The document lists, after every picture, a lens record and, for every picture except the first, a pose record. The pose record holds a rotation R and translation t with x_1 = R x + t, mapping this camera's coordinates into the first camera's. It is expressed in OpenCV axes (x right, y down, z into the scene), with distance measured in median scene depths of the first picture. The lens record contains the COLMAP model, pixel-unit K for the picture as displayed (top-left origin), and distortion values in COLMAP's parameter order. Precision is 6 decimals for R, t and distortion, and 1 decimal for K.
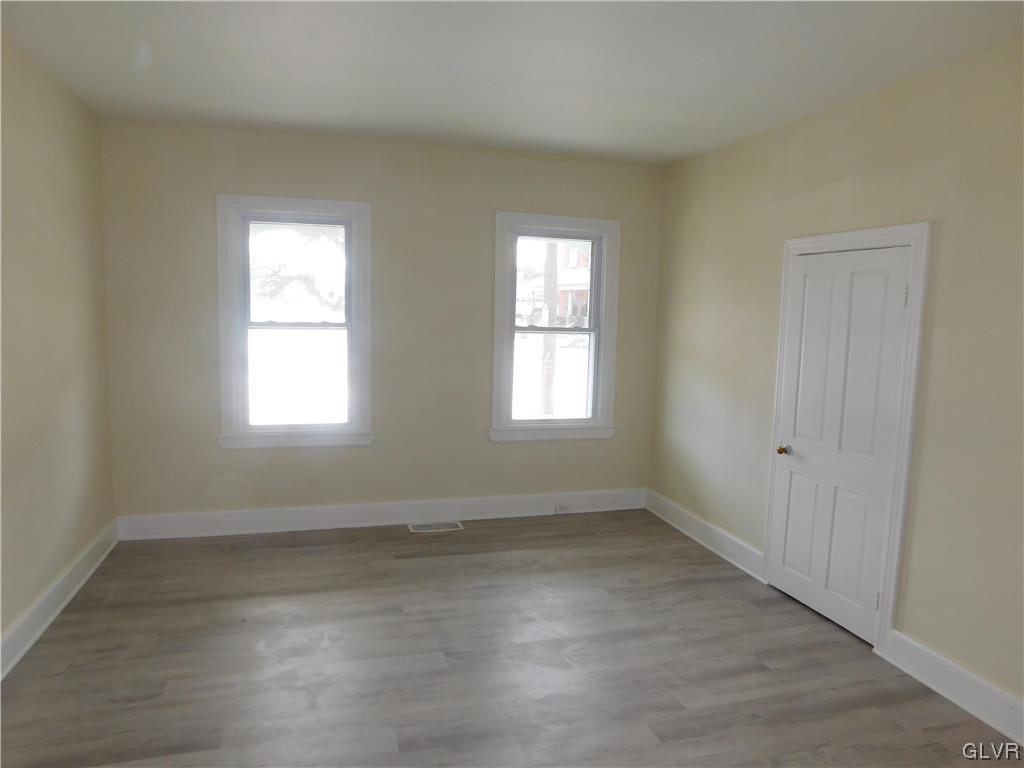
lens RADIAL K [[674.7, 0, 512.0], [0, 674.7, 384.0], [0, 0, 1]] dist [-0.061670, 0.054299]
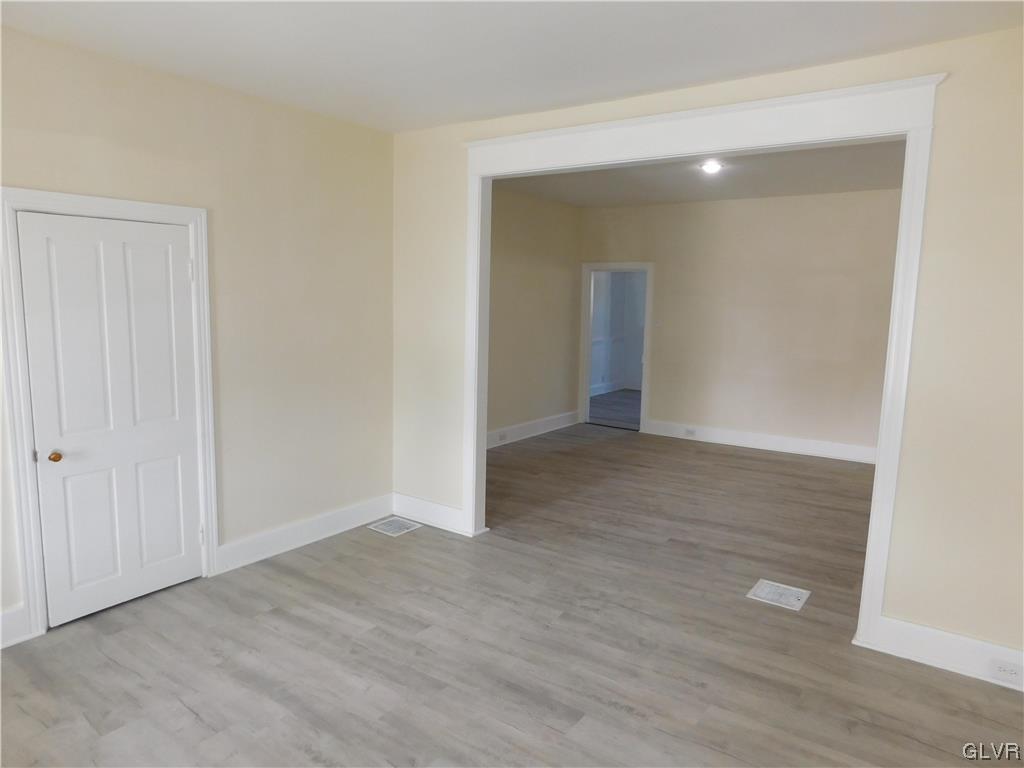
lens RADIAL K [[674.7, 0, 512.0], [0, 674.7, 384.0], [0, 0, 1]] dist [-0.061670, 0.054299]
pose [[-0.600150, -0.146305, 0.786393, -0.630669], [0.054573, 0.973350, 0.222736, -0.155912], [-0.798024, 0.176591, -0.576172, 1.168991]]
